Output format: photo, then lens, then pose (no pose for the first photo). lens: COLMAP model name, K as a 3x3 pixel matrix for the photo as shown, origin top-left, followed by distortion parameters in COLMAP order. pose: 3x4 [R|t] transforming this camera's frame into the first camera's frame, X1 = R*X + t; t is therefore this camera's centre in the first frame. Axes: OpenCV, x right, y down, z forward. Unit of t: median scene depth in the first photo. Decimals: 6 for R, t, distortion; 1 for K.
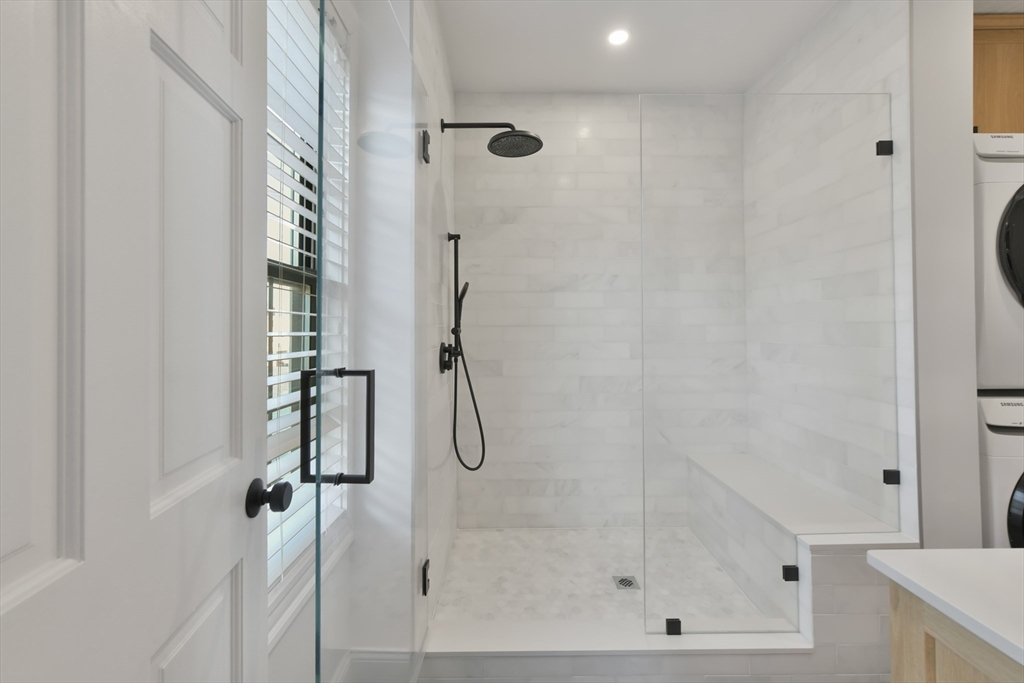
lens RADIAL K [[417.6, 0, 513.7], [0, 417.6, 322.6], [0, 0, 1]] dist [0.001684, 0.001724]
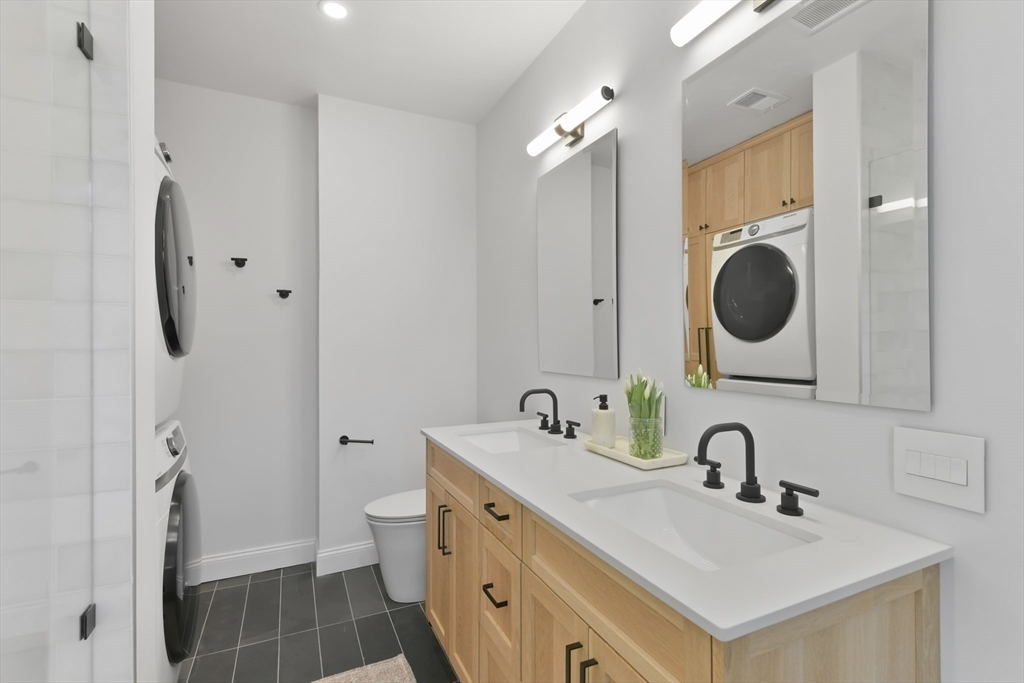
lens RADIAL K [[480.4, 0, 514.7], [0, 480.4, 345.4], [0, 0, 1]] dist [0.001091, 0.000037]
pose [[-0.421288, 0.004645, 0.906915, 0.041289], [-0.006624, 0.999944, -0.008198, -0.005002], [-0.906903, -0.009462, -0.421234, 0.547699]]
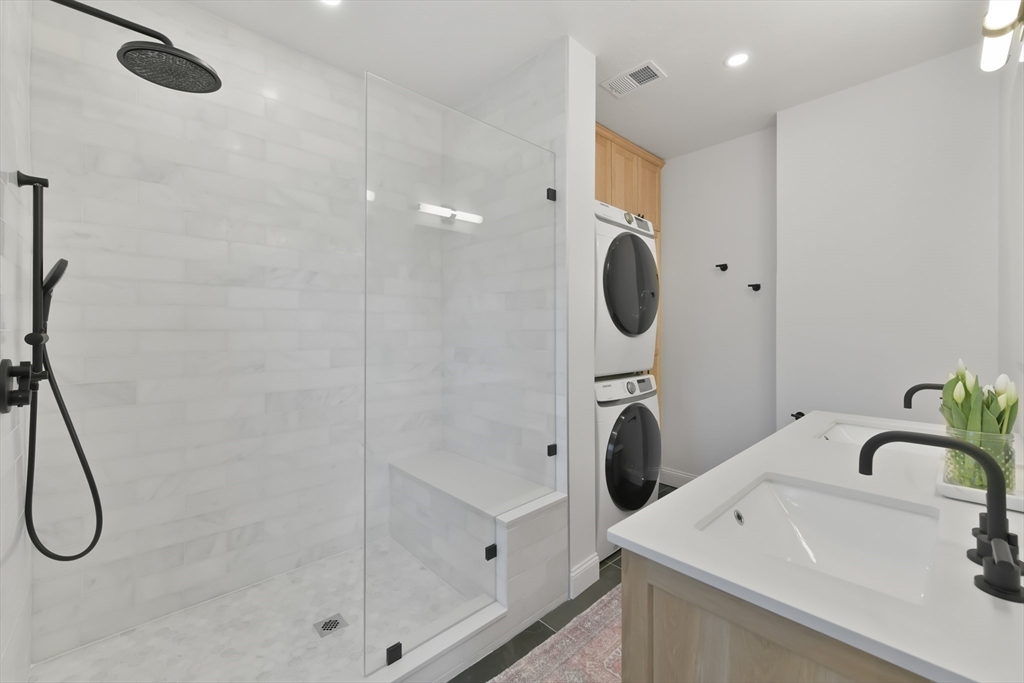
lens RADIAL K [[417.6, 0, 511.3], [0, 417.6, 328.9], [0, 0, 1]] dist [0.001684, 0.001724]
pose [[0.735192, 0.007960, 0.677812, -0.049489], [-0.014522, 0.999887, 0.004009, -0.006666], [-0.677704, -0.012790, 0.735224, 0.102612]]
